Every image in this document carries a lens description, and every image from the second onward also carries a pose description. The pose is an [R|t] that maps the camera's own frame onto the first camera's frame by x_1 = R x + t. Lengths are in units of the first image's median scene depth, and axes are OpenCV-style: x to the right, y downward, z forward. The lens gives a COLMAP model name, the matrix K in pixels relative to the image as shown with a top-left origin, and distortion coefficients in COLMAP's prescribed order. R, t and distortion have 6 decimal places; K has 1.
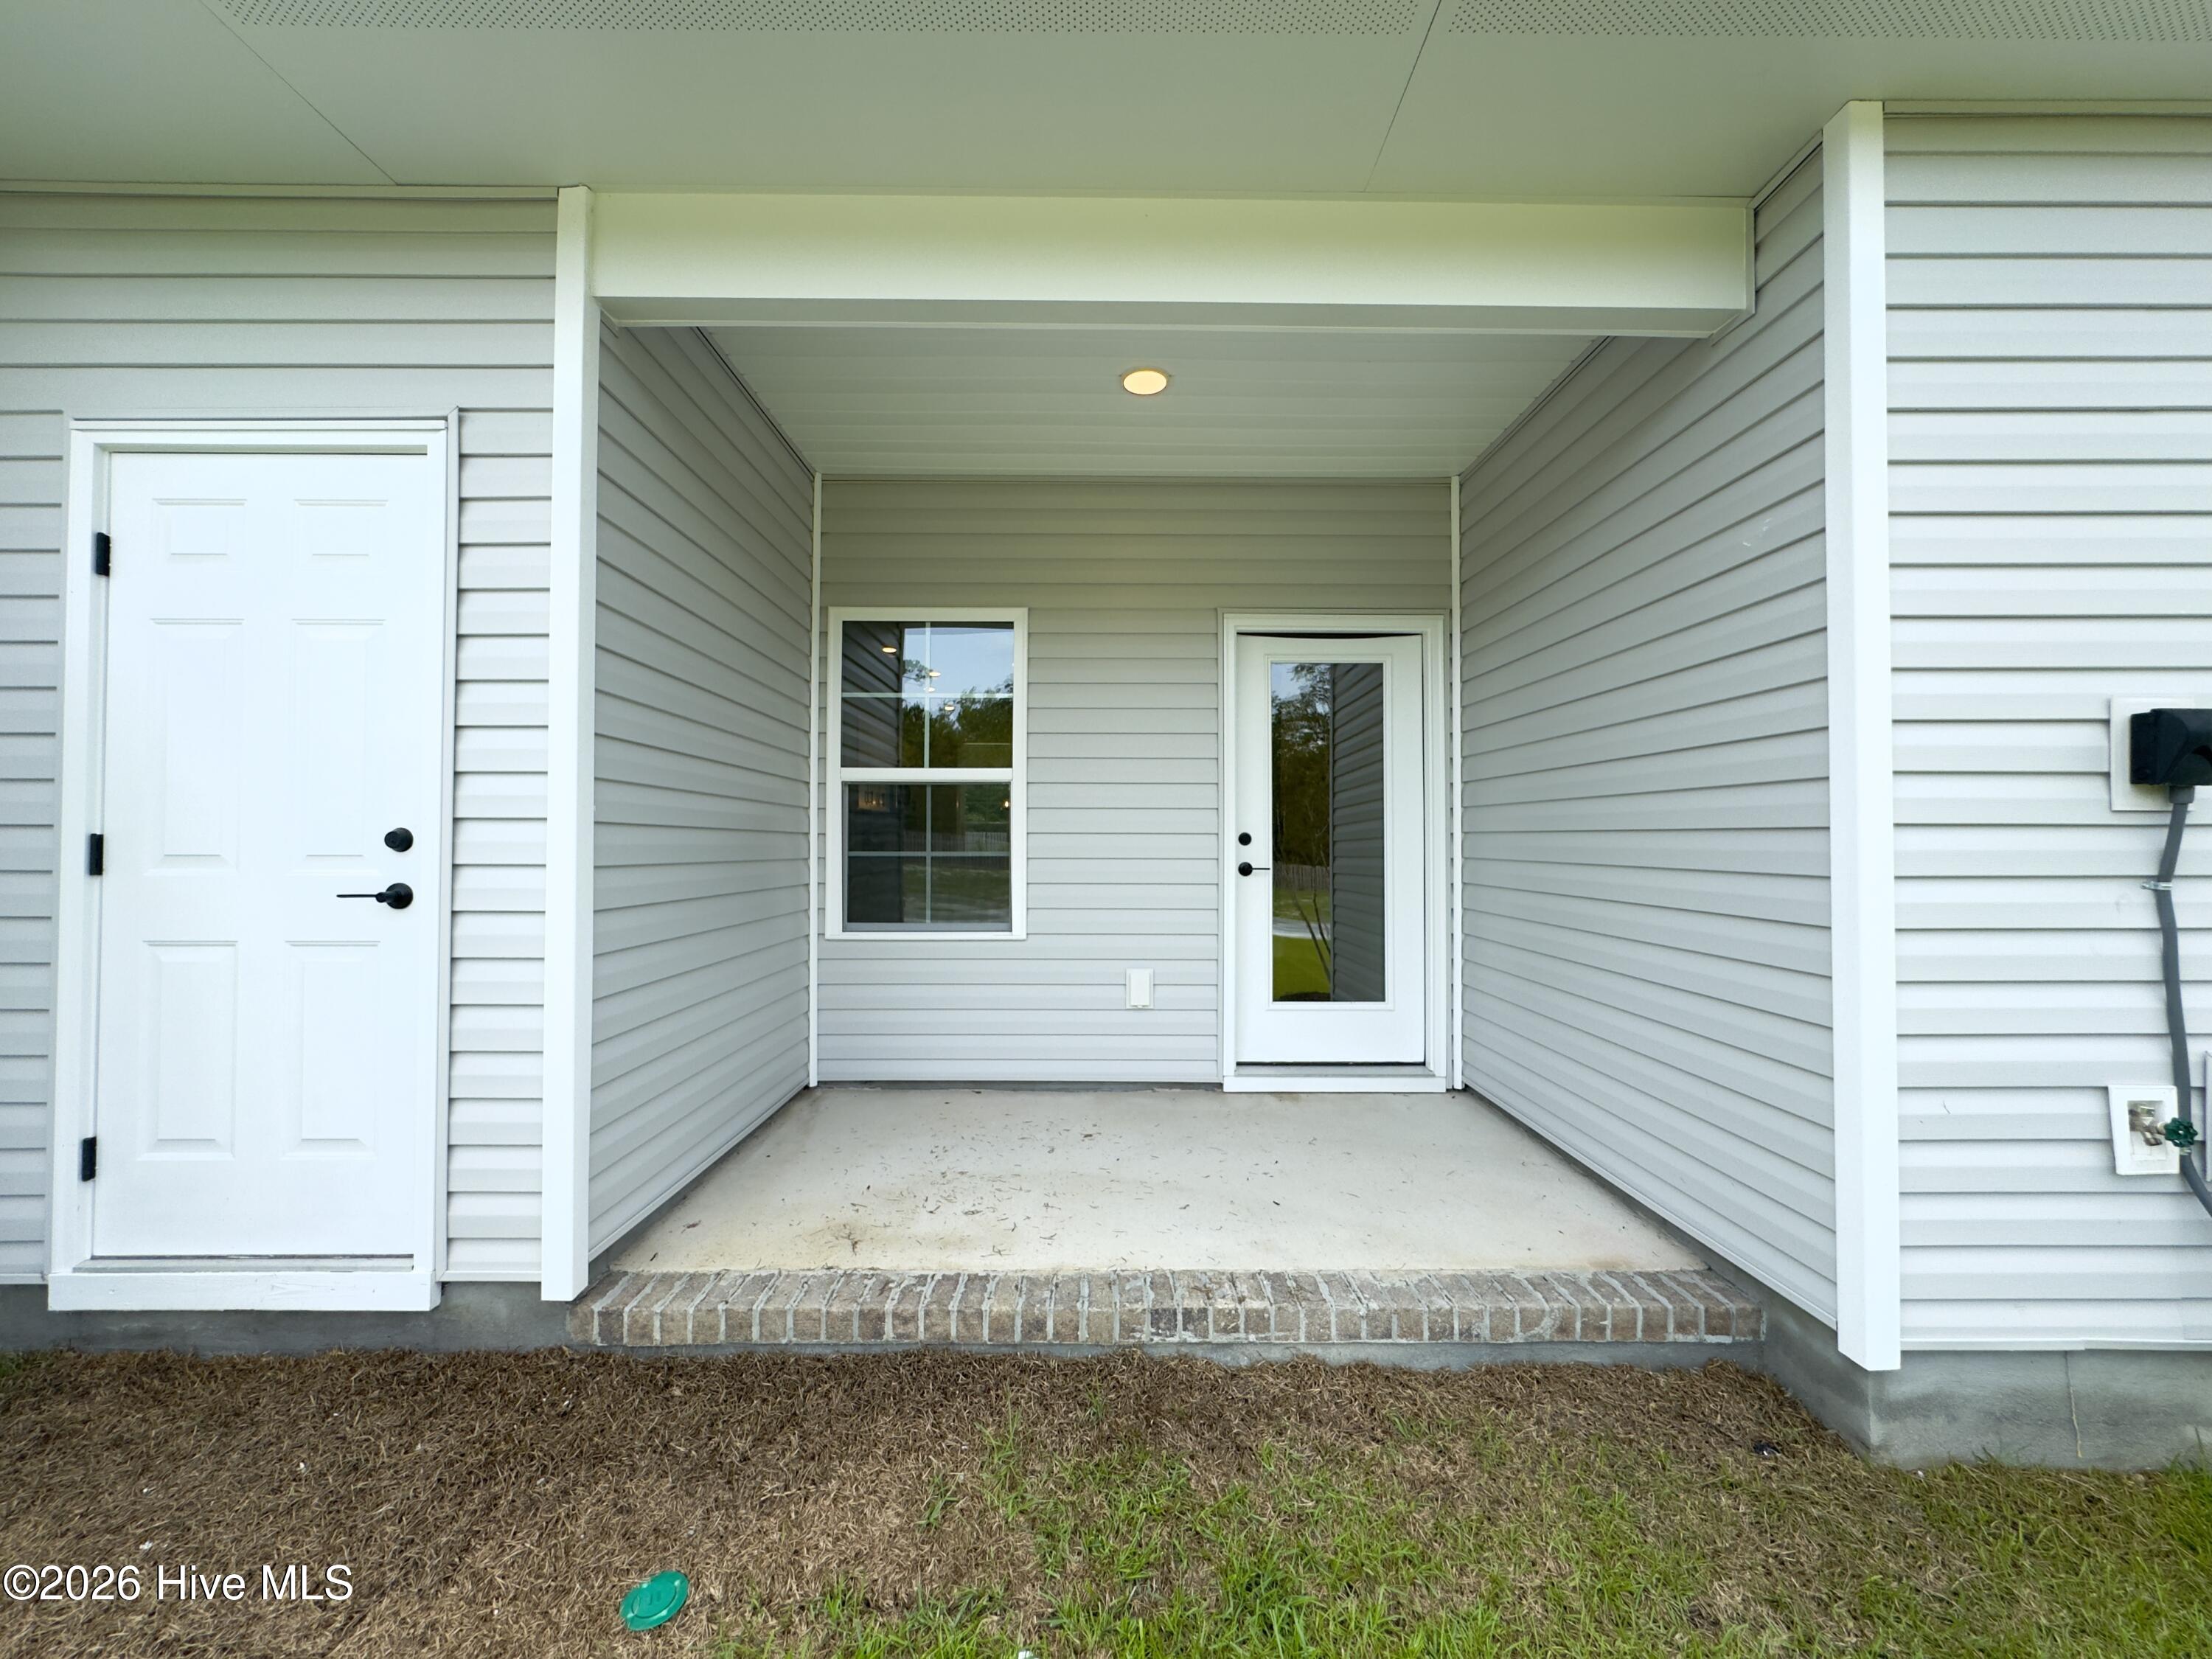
lens RADIAL K [[884.8, 0, 1102.9], [0, 884.8, 828.0], [0, 0, 1]] dist [-0.001447, 0.000418]
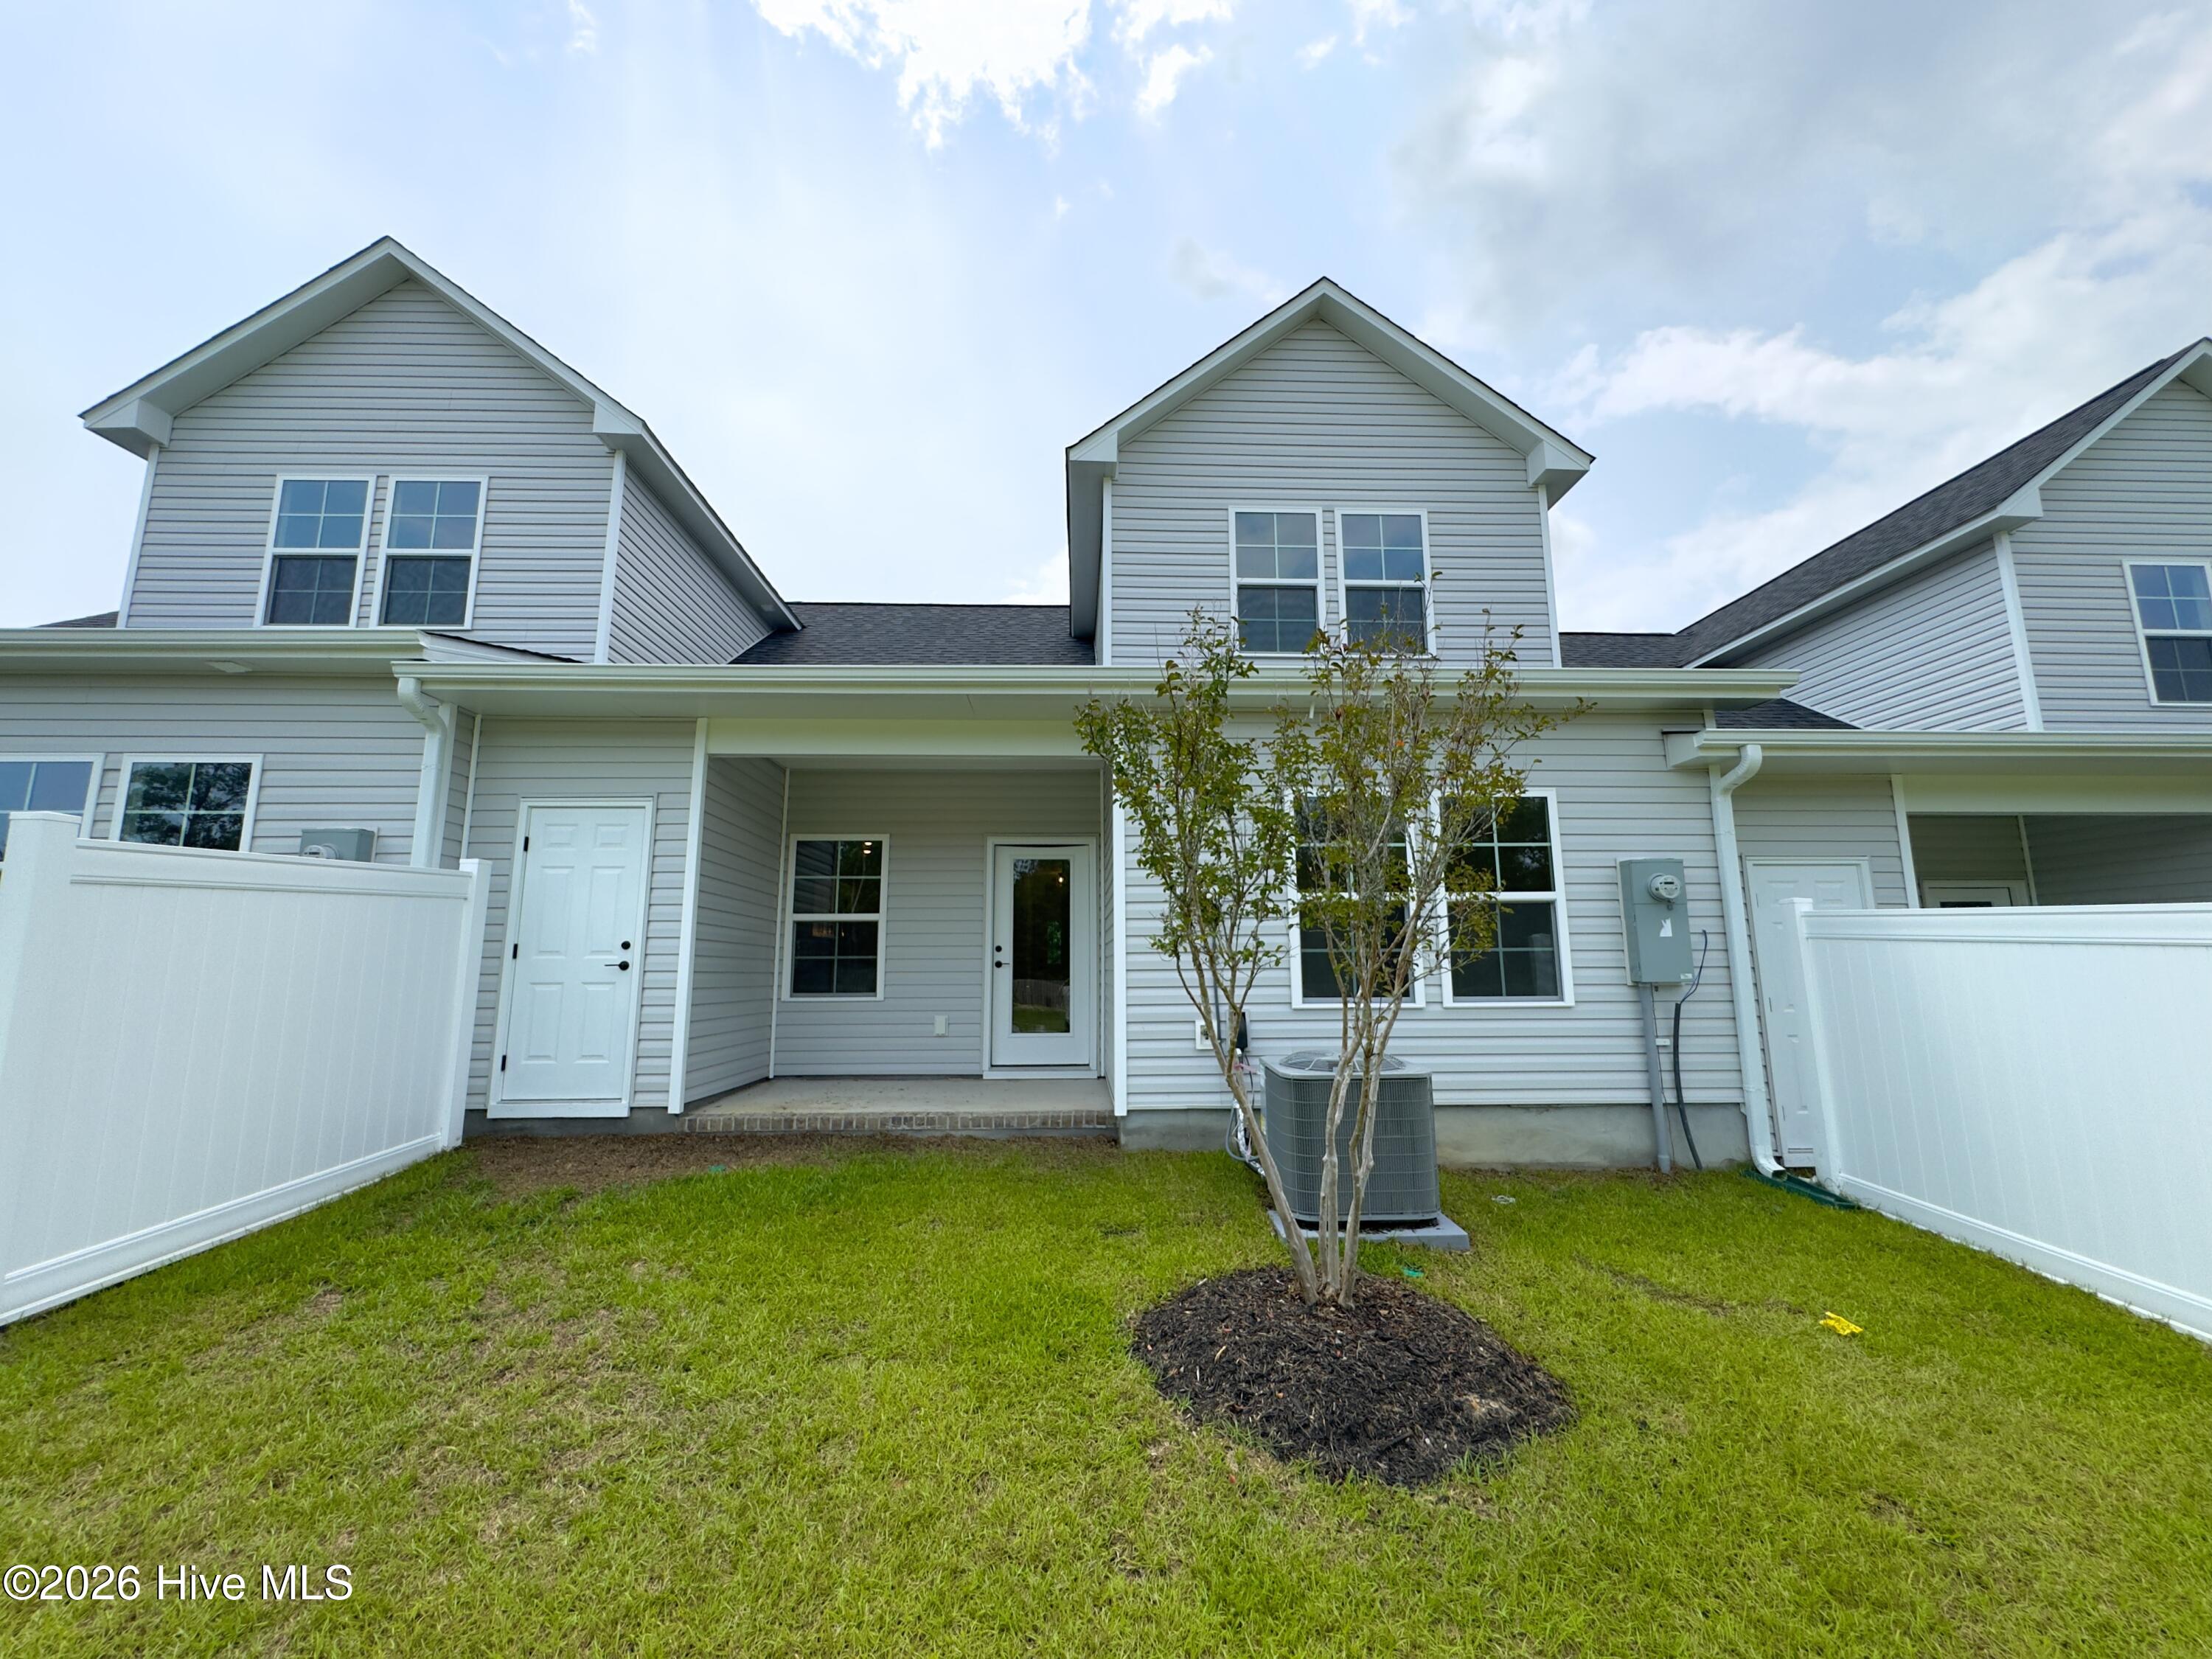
lens RADIAL K [[884.8, 0, 1100.1], [0, 884.8, 821.9], [0, 0, 1]] dist [-0.001447, 0.000418]
pose [[0.999709, -0.003612, 0.023864, 0.552912], [0.007204, 0.988323, -0.152205, 0.055905], [-0.023036, 0.152333, 0.988061, -1.611666]]
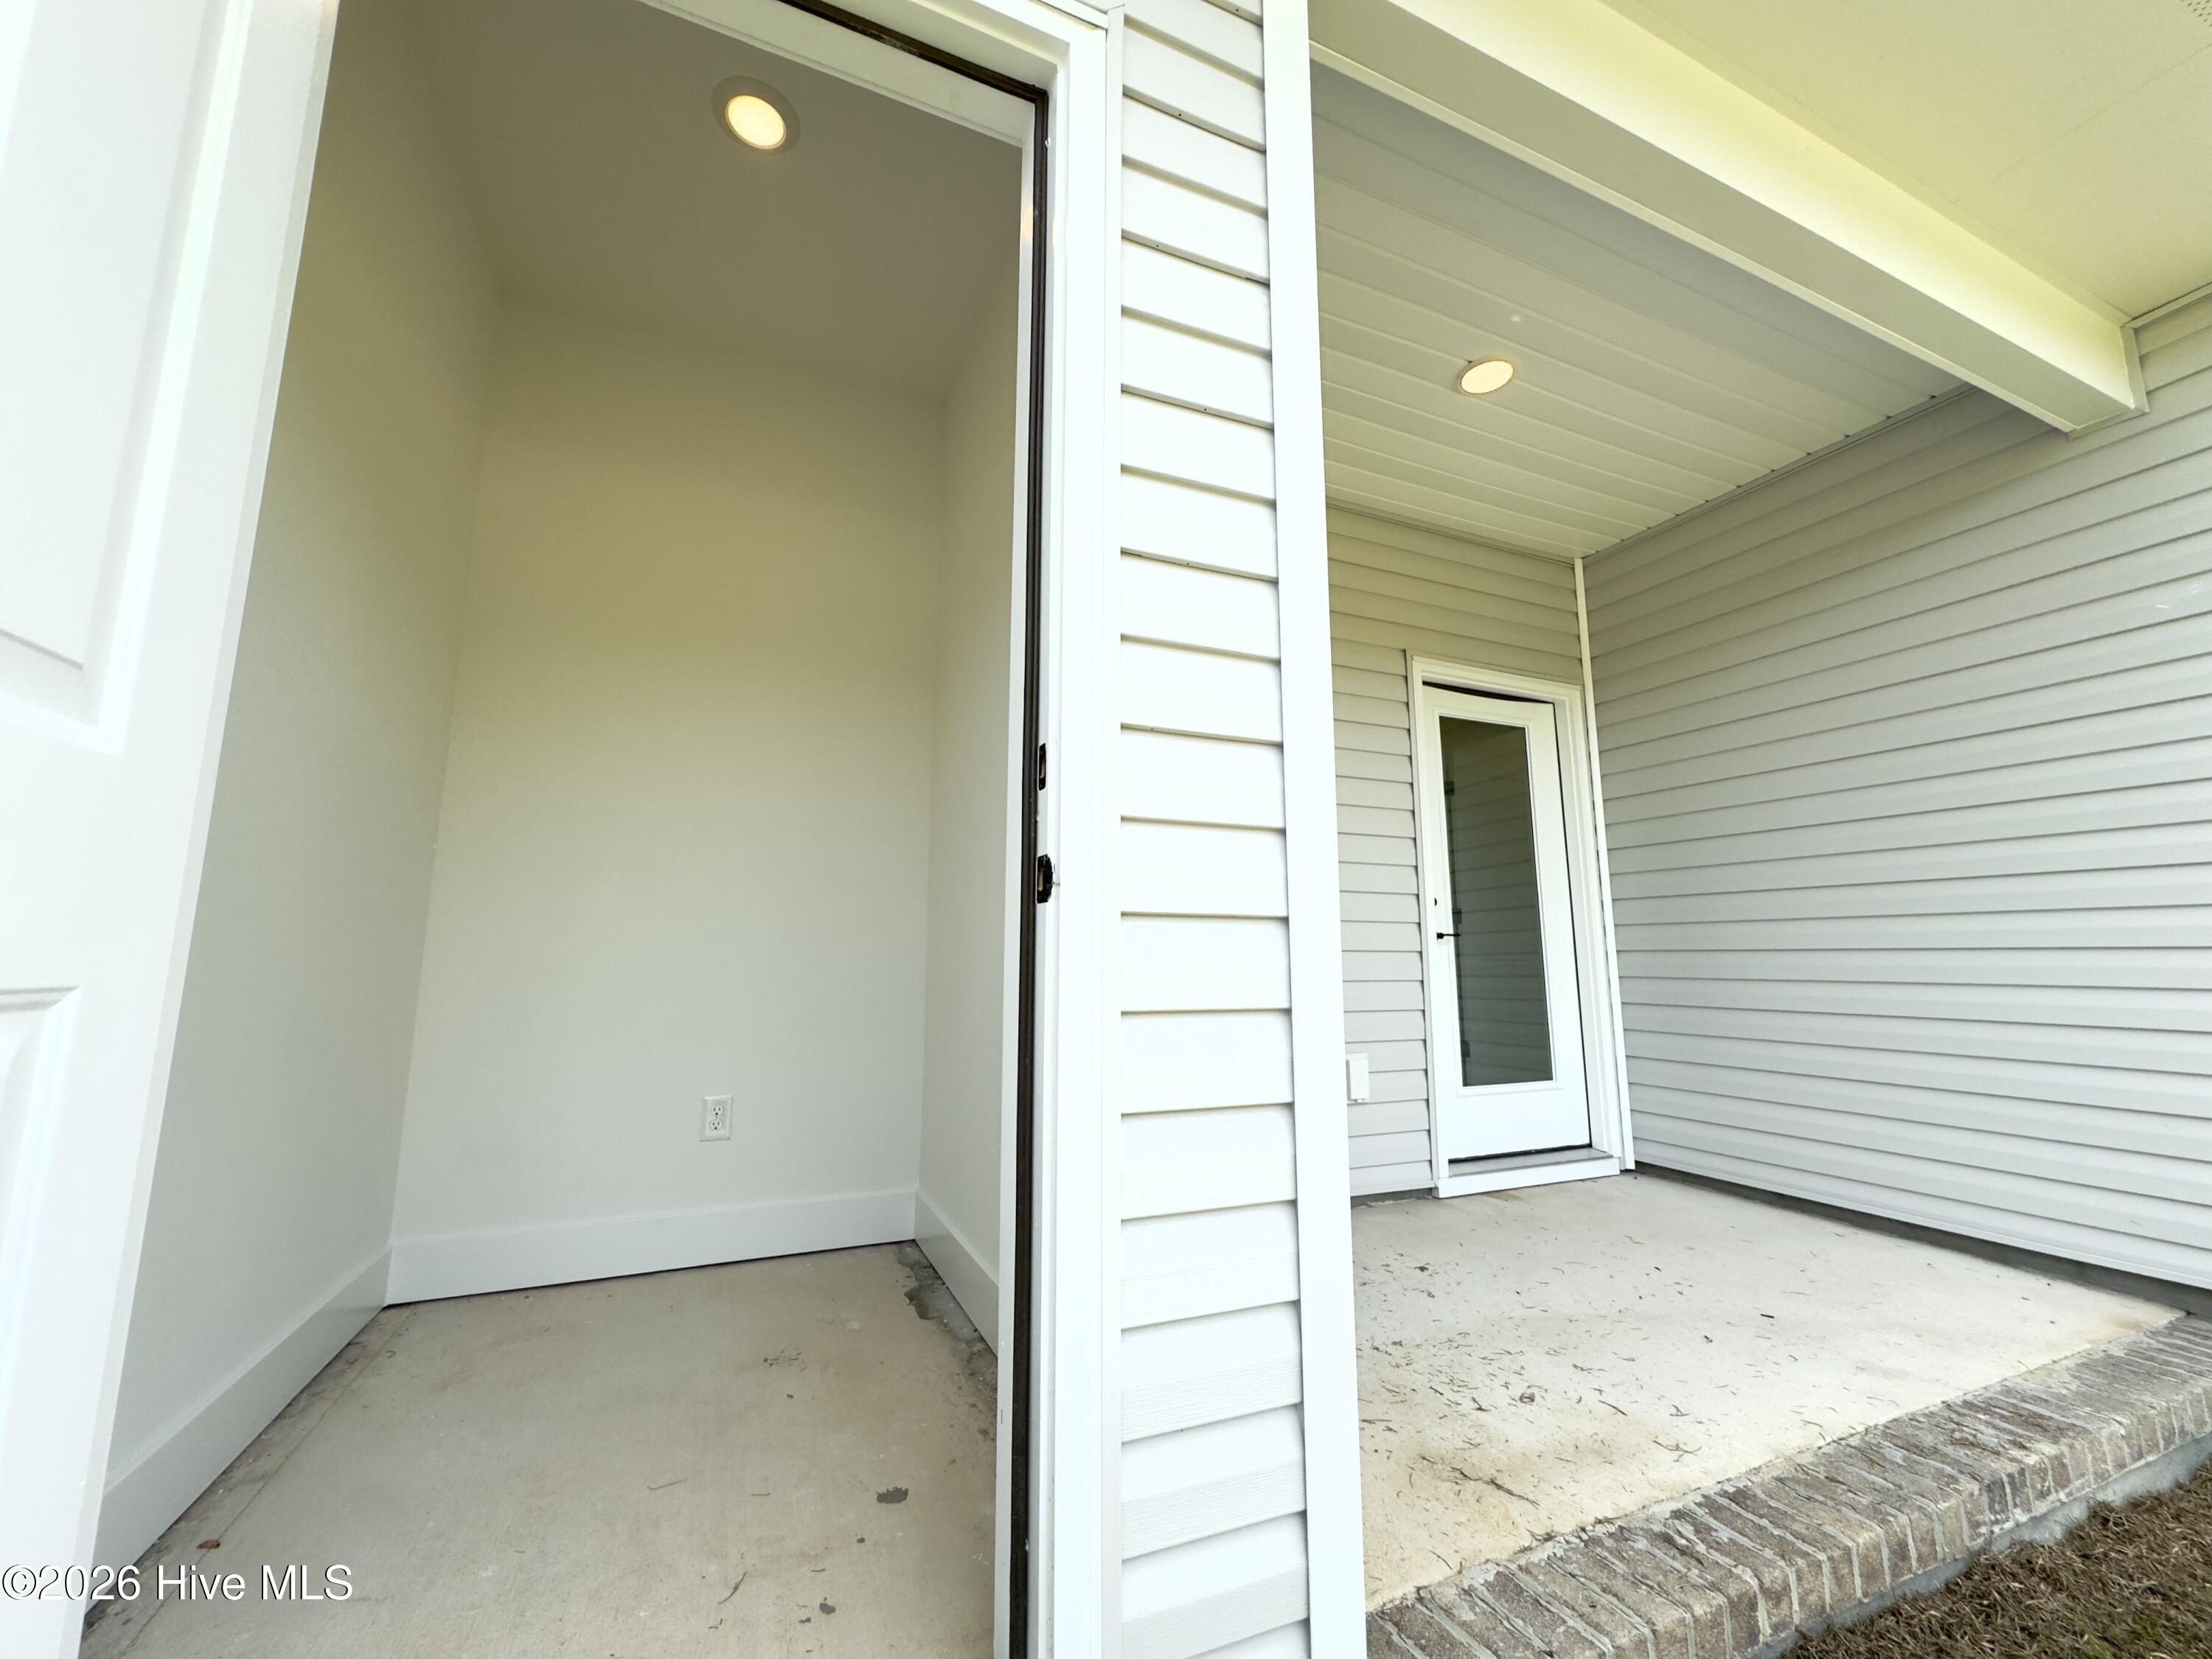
lens RADIAL K [[884.8, 0, 1106.3], [0, 884.8, 821.5], [0, 0, 1]] dist [-0.001447, 0.000418]
pose [[0.922407, 0.056855, 0.382013, -0.797809], [-0.003310, 0.990233, -0.139386, 0.093259], [-0.386206, 0.127306, 0.913585, 0.474341]]
